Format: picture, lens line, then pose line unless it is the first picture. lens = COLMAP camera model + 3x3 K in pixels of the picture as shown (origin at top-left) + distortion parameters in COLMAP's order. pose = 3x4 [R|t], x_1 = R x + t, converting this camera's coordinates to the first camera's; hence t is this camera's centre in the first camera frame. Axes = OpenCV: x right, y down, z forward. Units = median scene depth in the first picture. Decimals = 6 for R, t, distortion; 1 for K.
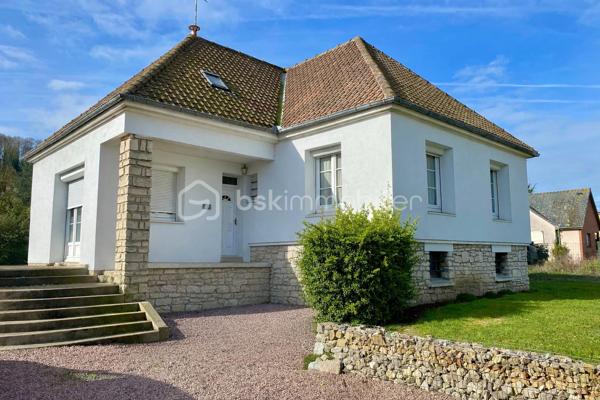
lens RADIAL K [[456.6, 0, 299.8], [0, 456.6, 198.5], [0, 0, 1]] dist [0.046494, -0.005247]
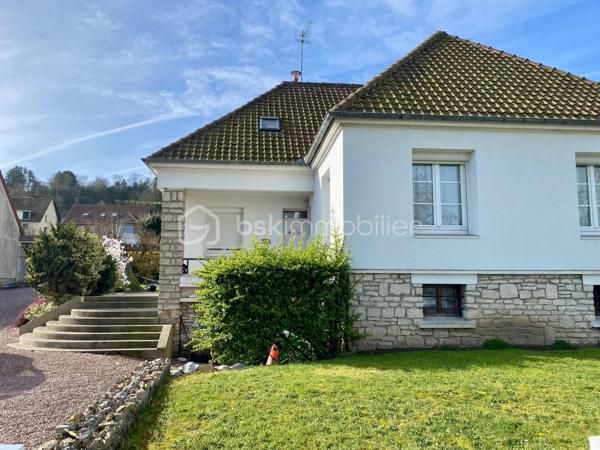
lens RADIAL K [[461.3, 0, 299.5], [0, 461.3, 227.2], [0, 0, 1]] dist [0.037715, -0.033518]
pose [[0.792467, -0.072315, -0.605613, 0.585240], [0.069832, 0.997174, -0.027693, 0.021225], [0.605904, -0.020345, 0.795277, 0.204882]]
